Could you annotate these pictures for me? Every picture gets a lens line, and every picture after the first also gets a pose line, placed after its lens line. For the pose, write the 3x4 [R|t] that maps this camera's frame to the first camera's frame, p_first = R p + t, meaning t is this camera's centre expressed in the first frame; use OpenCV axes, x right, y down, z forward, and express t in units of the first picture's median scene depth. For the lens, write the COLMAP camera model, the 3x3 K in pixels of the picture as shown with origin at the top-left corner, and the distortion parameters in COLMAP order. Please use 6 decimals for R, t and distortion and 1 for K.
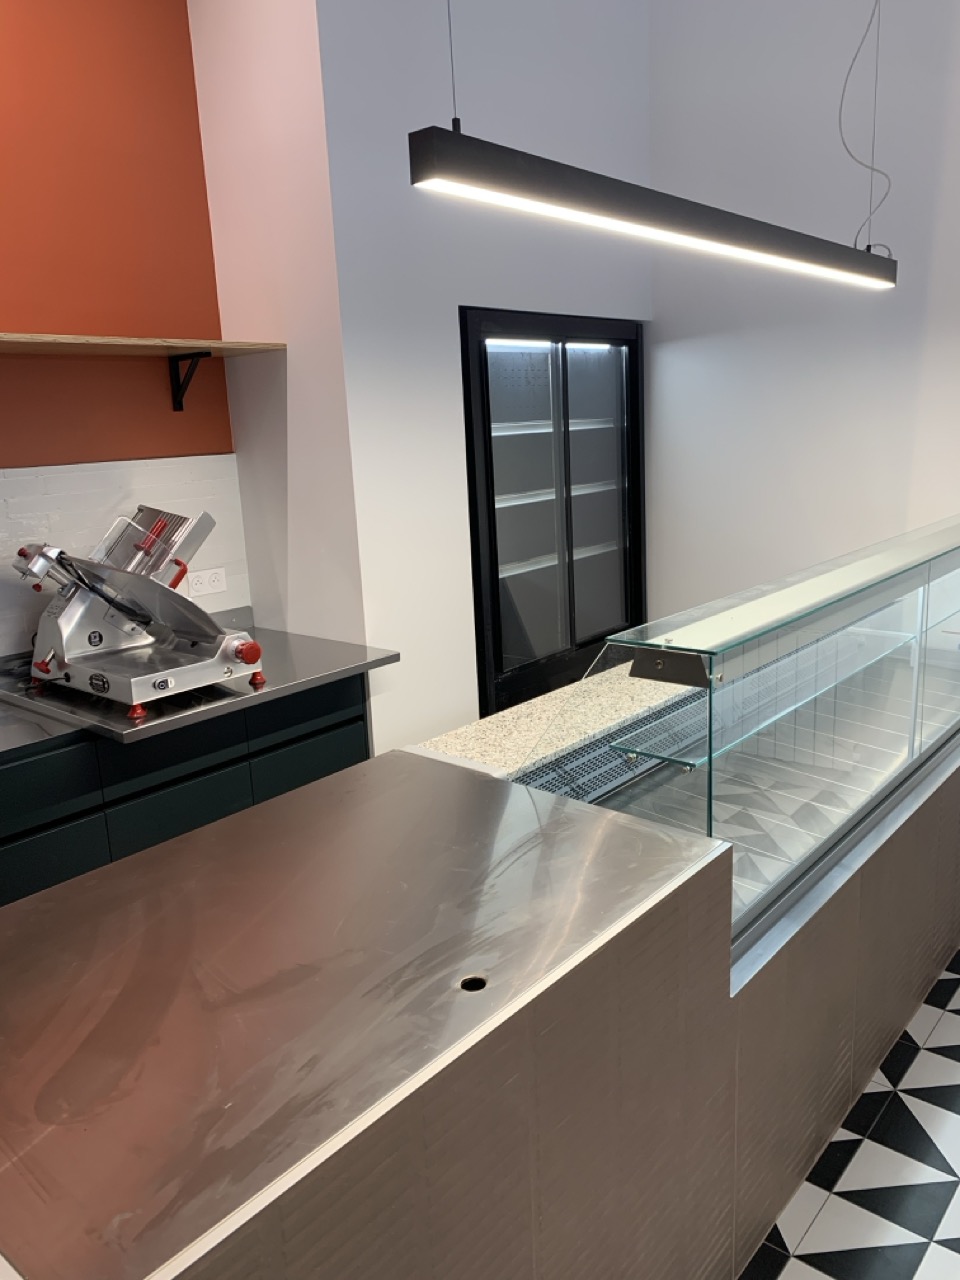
lens RADIAL K [[986.6, 0, 485.4], [0, 986.6, 645.4], [0, 0, 1]] dist [0.009427, -0.005767]
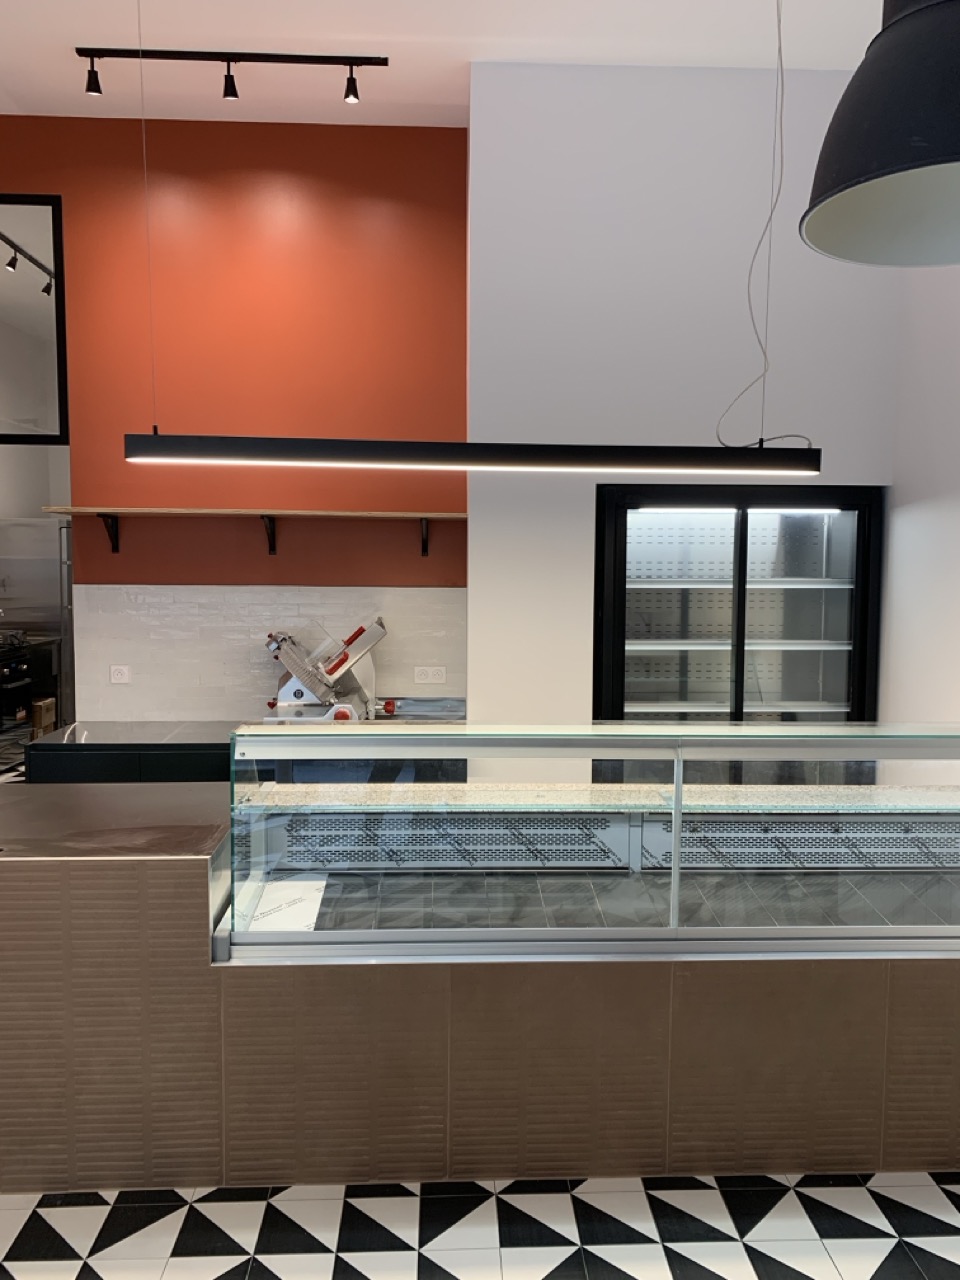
lens RADIAL K [[986.6, 0, 487.2], [0, 986.6, 641.9], [0, 0, 1]] dist [0.009427, -0.005767]
pose [[0.683020, 0.117121, -0.720949, 0.806656], [-0.202083, 0.978831, -0.032437, -0.083994], [0.701888, 0.167847, 0.692229, 0.086635]]
